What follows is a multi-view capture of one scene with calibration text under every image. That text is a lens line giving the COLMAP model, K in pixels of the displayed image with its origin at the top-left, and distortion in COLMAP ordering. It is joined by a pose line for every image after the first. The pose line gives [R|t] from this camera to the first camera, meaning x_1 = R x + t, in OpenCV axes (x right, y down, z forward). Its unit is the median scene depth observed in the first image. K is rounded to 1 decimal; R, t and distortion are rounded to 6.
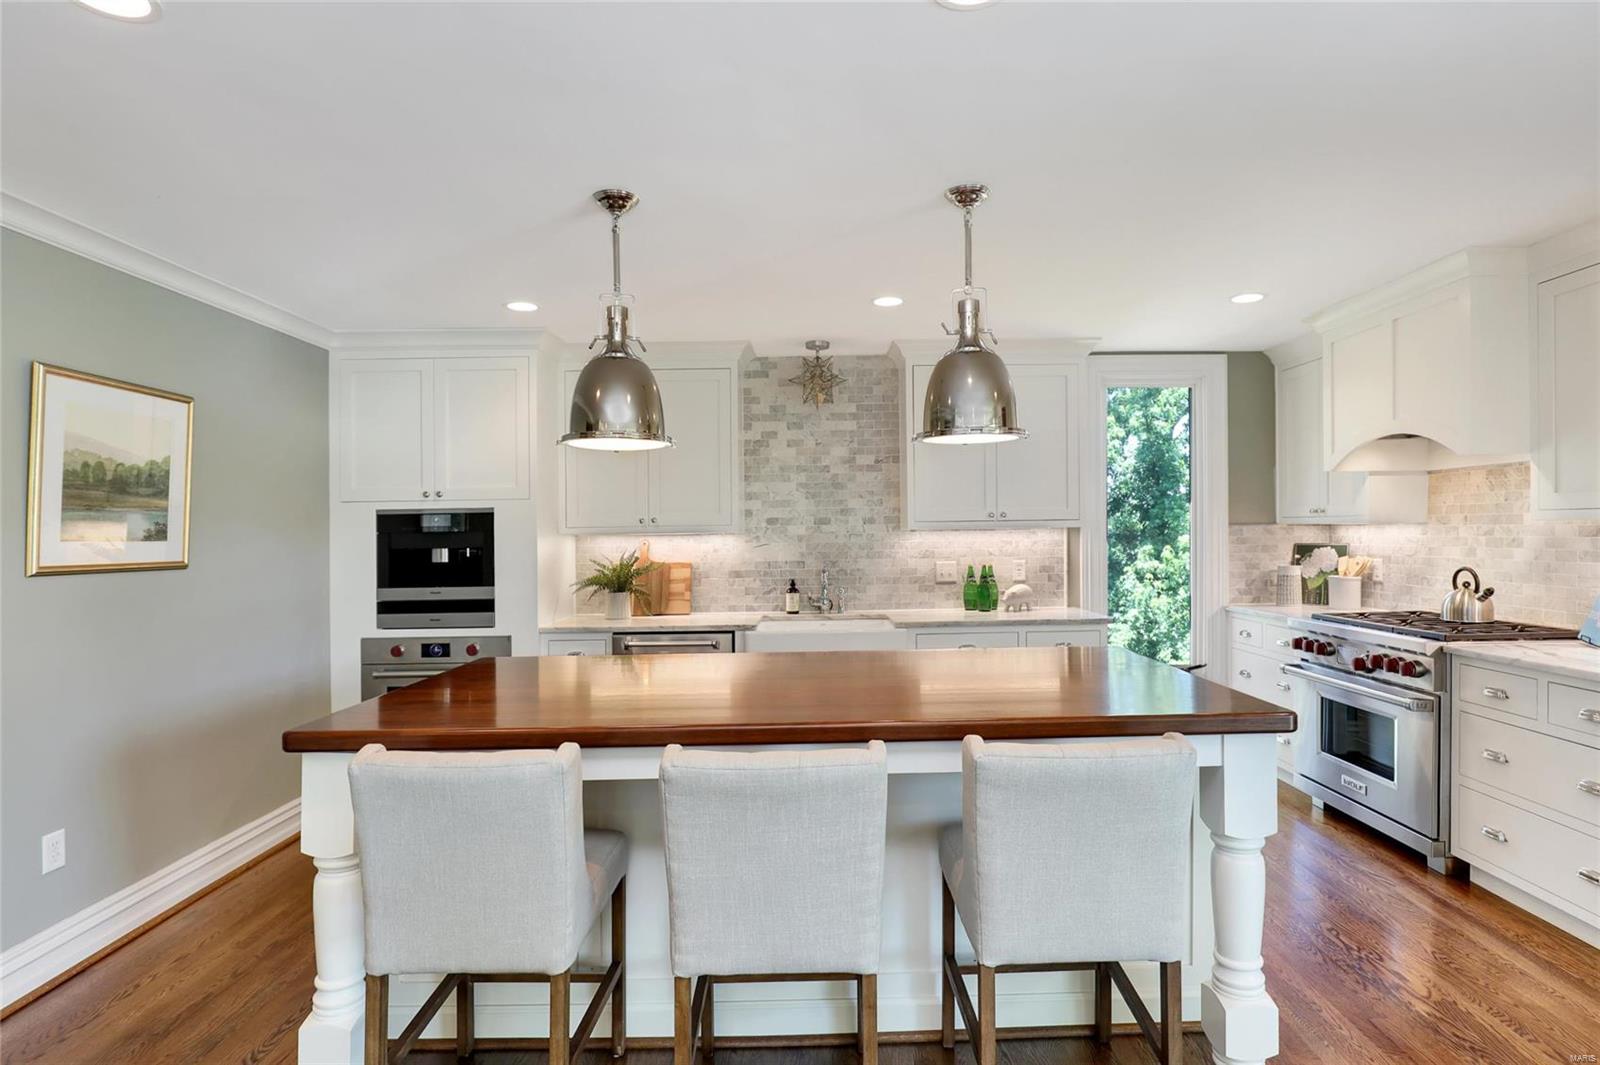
lens RADIAL K [[817.6, 0, 810.5], [0, 817.6, 536.0], [0, 0, 1]] dist [-0.021735, 0.006938]
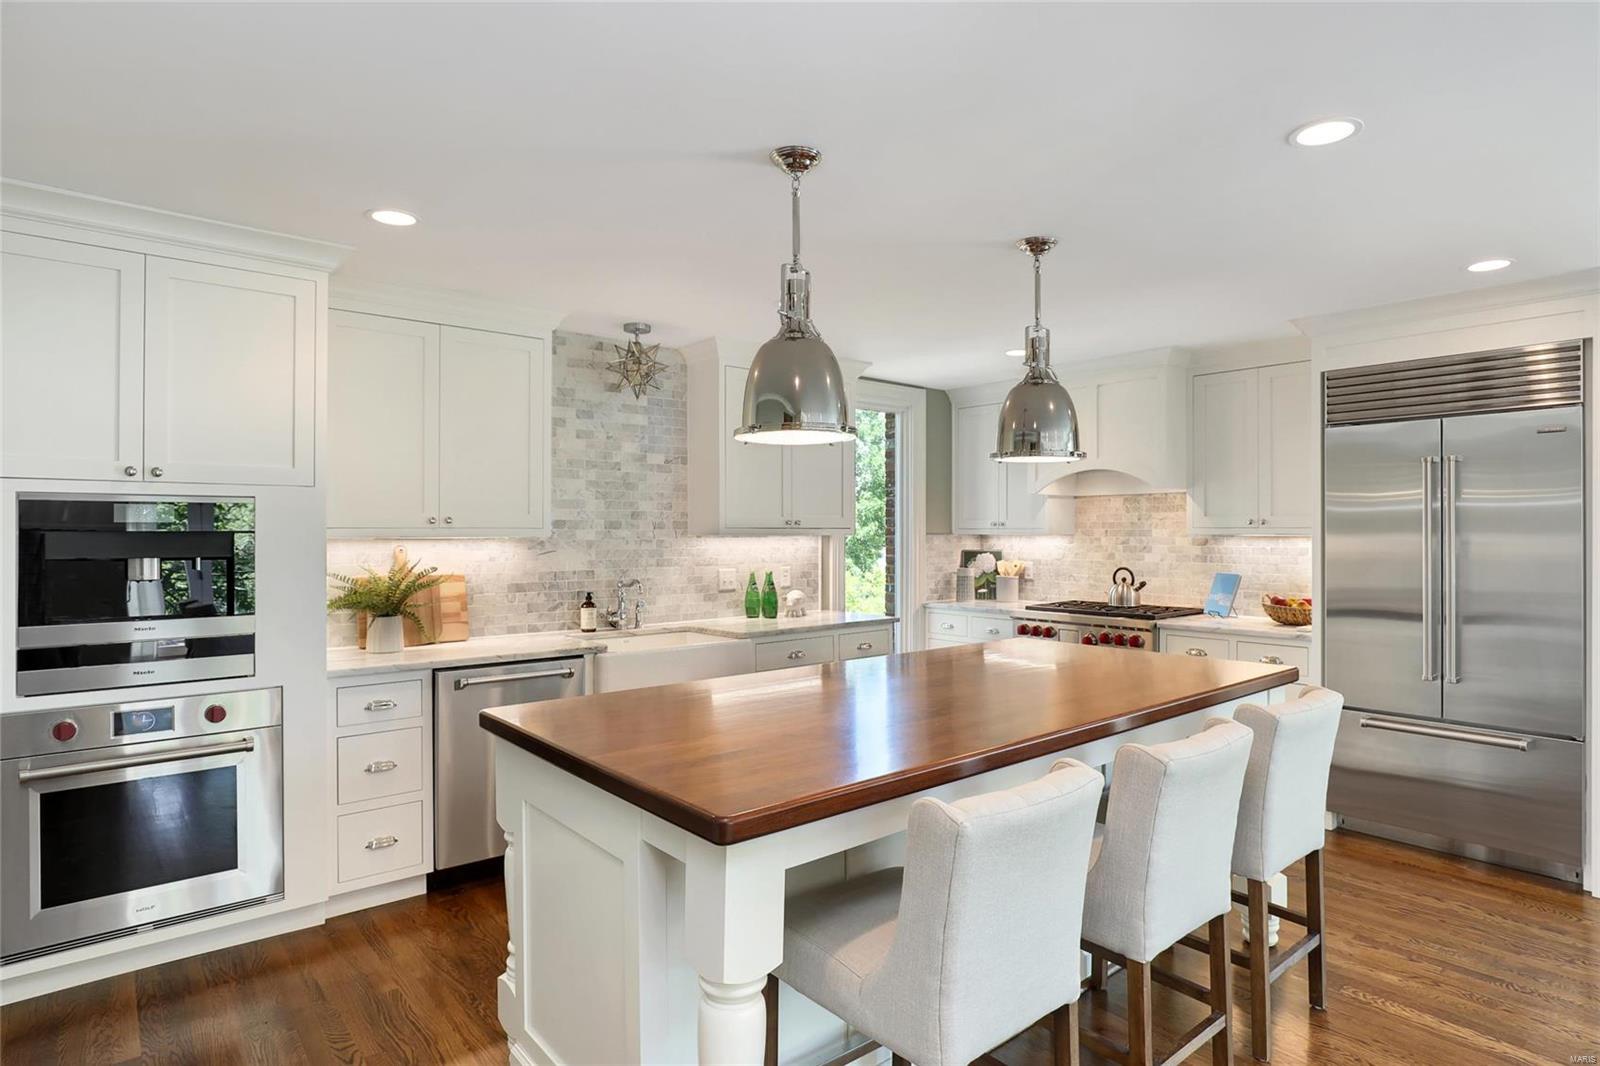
lens RADIAL K [[883.4, 0, 802.6], [0, 883.4, 535.7], [0, 0, 1]] dist [-0.003274, -0.001859]
pose [[0.766634, 0.010212, 0.642003, -0.500302], [-0.005380, 0.999941, -0.009482, 0.001323], [-0.642061, 0.003815, 0.766644, 0.154134]]
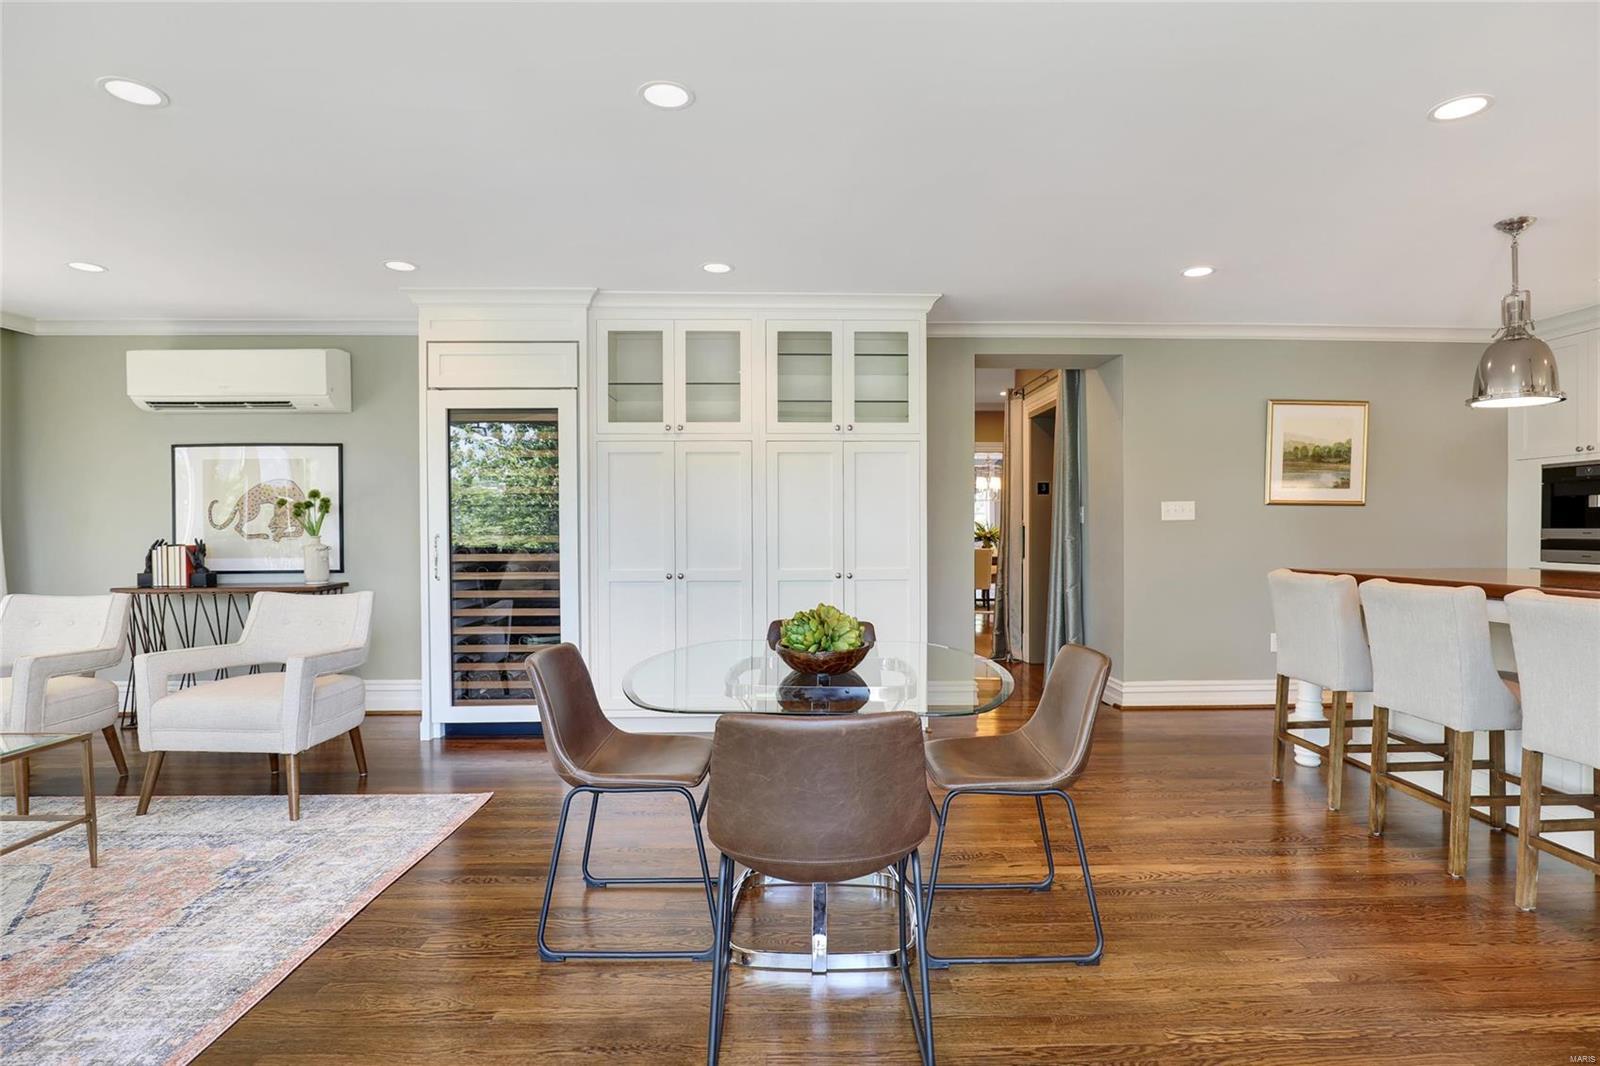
lens RADIAL K [[830.1, 0, 821.1], [0, 830.1, 542.2], [0, 0, 1]] dist [-0.016353, -0.000122]
pose [[0.034188, 0.029408, -0.998983, 0.657646], [-0.005549, 0.999557, 0.029235, 0.053721], [0.999400, 0.004544, 0.034336, -0.127469]]
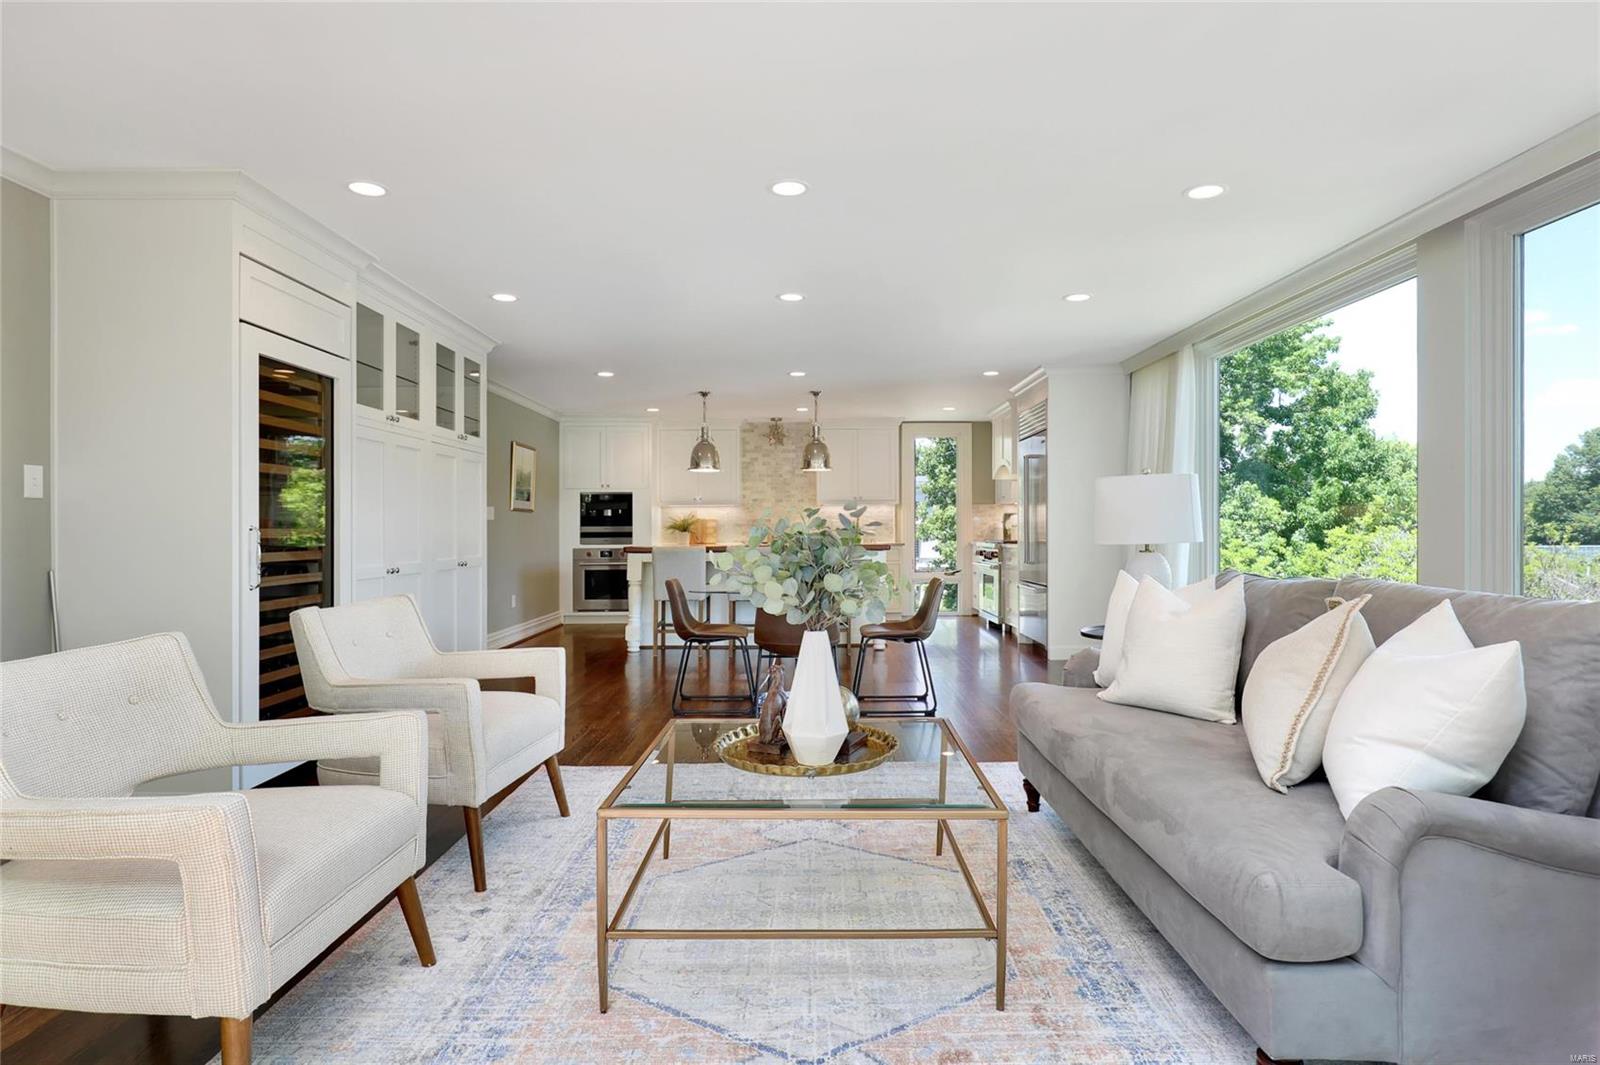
lens RADIAL K [[858.7, 0, 800.0], [0, 858.7, 532.5], [0, 0, 1]] dist [-0.003645, -0.000114]
pose [[0.999930, 0.011279, -0.003489, 0.088674], [-0.011290, 0.999931, -0.003336, 0.080692], [0.003452, 0.003375, 0.999988, -1.381434]]
